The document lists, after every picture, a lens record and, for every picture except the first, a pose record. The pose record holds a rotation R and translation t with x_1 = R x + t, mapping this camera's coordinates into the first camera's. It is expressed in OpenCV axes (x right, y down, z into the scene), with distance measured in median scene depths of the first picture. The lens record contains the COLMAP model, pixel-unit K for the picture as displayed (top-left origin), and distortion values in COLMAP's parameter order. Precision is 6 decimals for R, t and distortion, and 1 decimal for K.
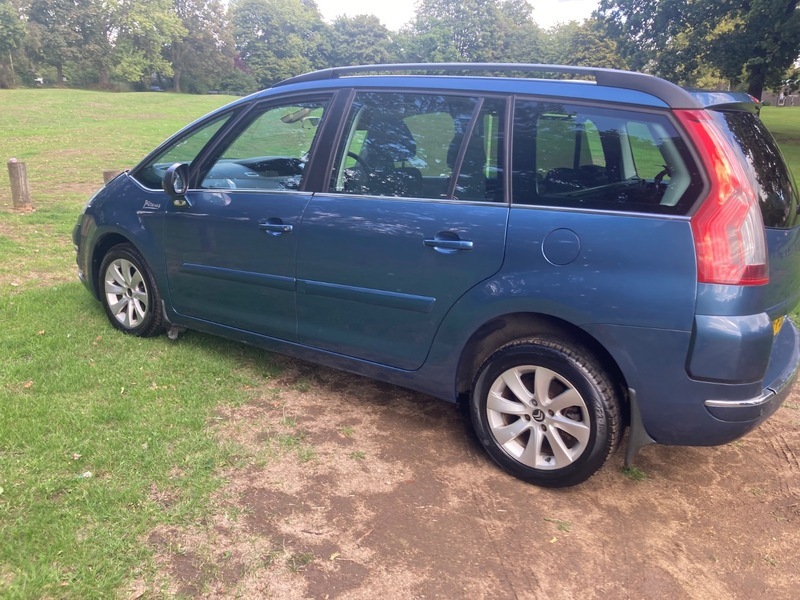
lens RADIAL K [[665.8, 0, 382.0], [0, 665.8, 297.1], [0, 0, 1]] dist [0.014664, 0.005919]
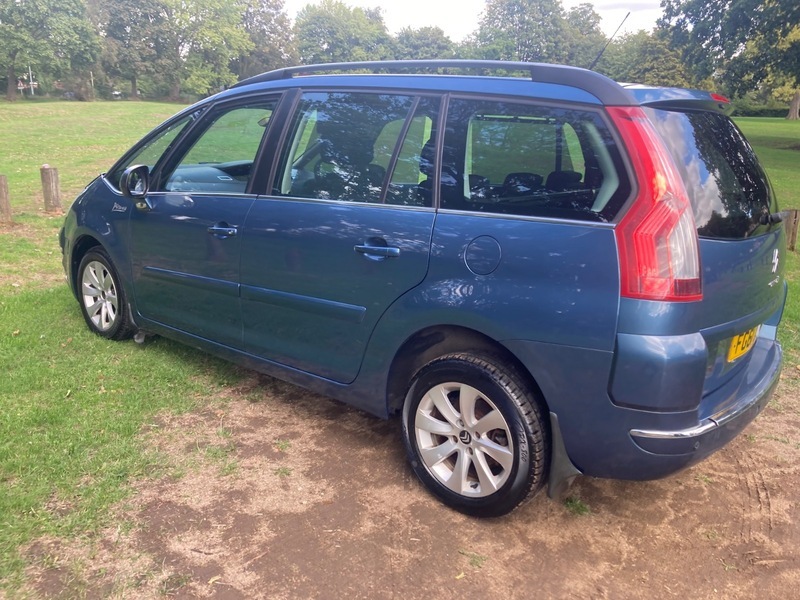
lens RADIAL K [[665.8, 0, 382.0], [0, 665.8, 297.1], [0, 0, 1]] dist [0.014664, 0.005919]
pose [[0.995484, 0.025122, -0.091544, 0.172155], [-0.026642, 0.999526, -0.015417, 0.000343], [0.091113, 0.017786, 0.995682, 0.058077]]
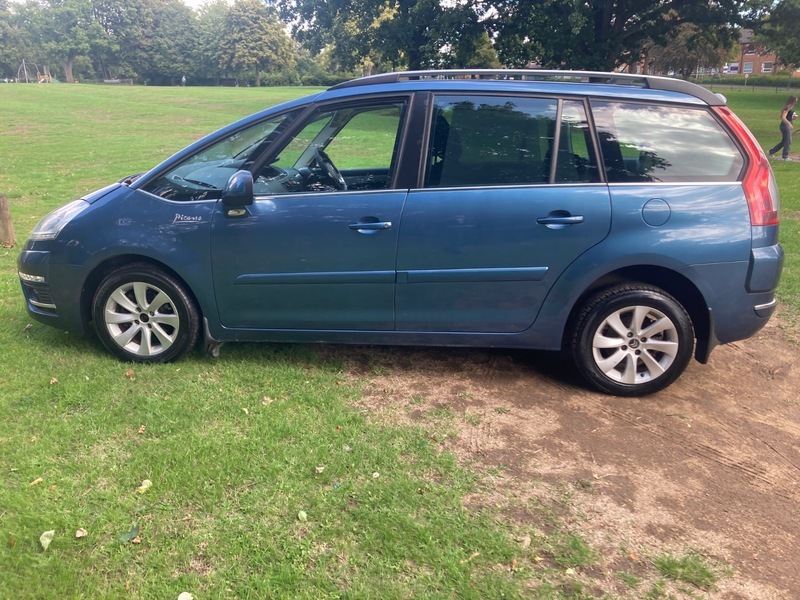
lens RADIAL K [[665.7, 0, 385.9], [0, 665.7, 310.3], [0, 0, 1]] dist [0.015233, 0.009169]
pose [[0.873907, -0.167500, 0.456322, -0.674392], [0.146880, 0.985866, 0.080586, -0.056267], [-0.463370, -0.003400, 0.886158, 0.052857]]
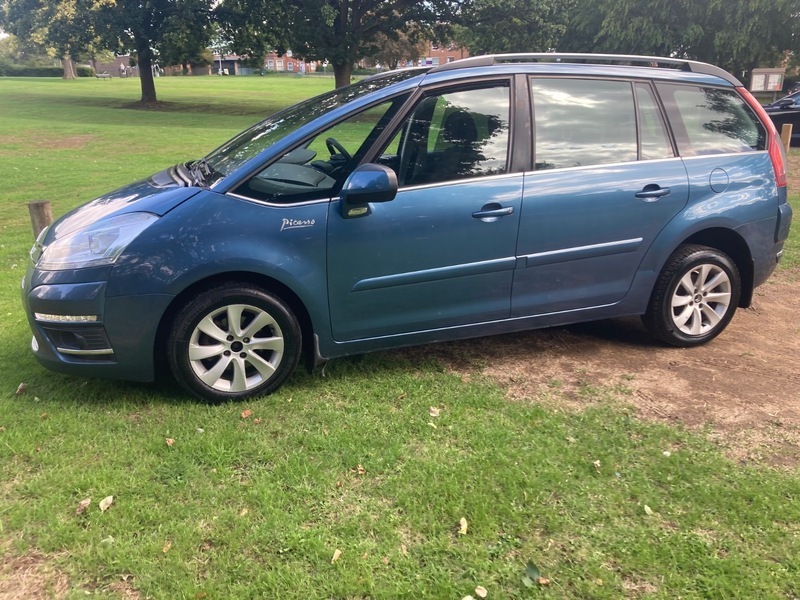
lens RADIAL K [[669.0, 0, 388.4], [0, 669.0, 298.9], [0, 0, 1]] dist [0.015402, 0.004854]
pose [[0.592245, -0.265625, 0.760716, -1.125823], [0.233169, 0.960205, 0.153751, -0.182432], [-0.771283, 0.086318, 0.630612, 0.510219]]
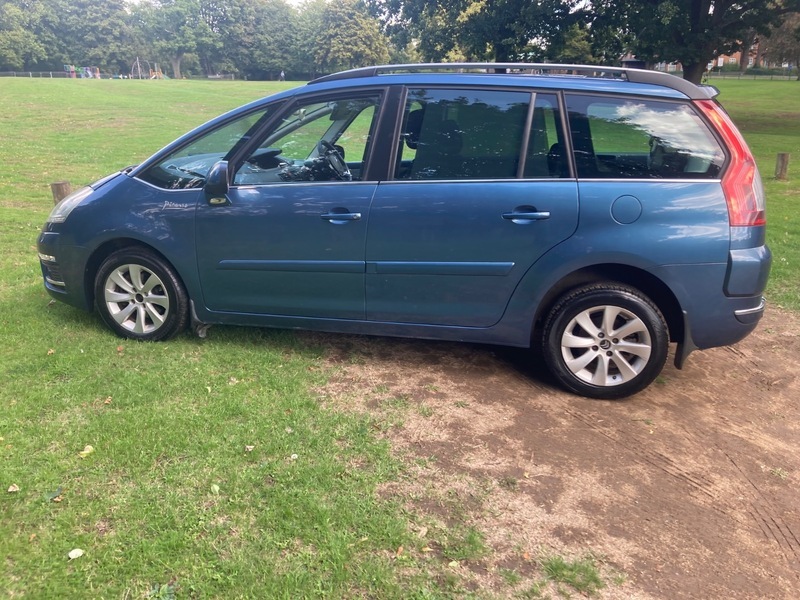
lens RADIAL K [[665.9, 0, 384.2], [0, 665.9, 301.8], [0, 0, 1]] dist [0.018391, 0.004692]
pose [[0.933875, -0.128426, 0.333743, -0.495835], [0.115229, 0.991577, 0.059131, -0.023740], [-0.338526, -0.016765, 0.940808, -0.047859]]
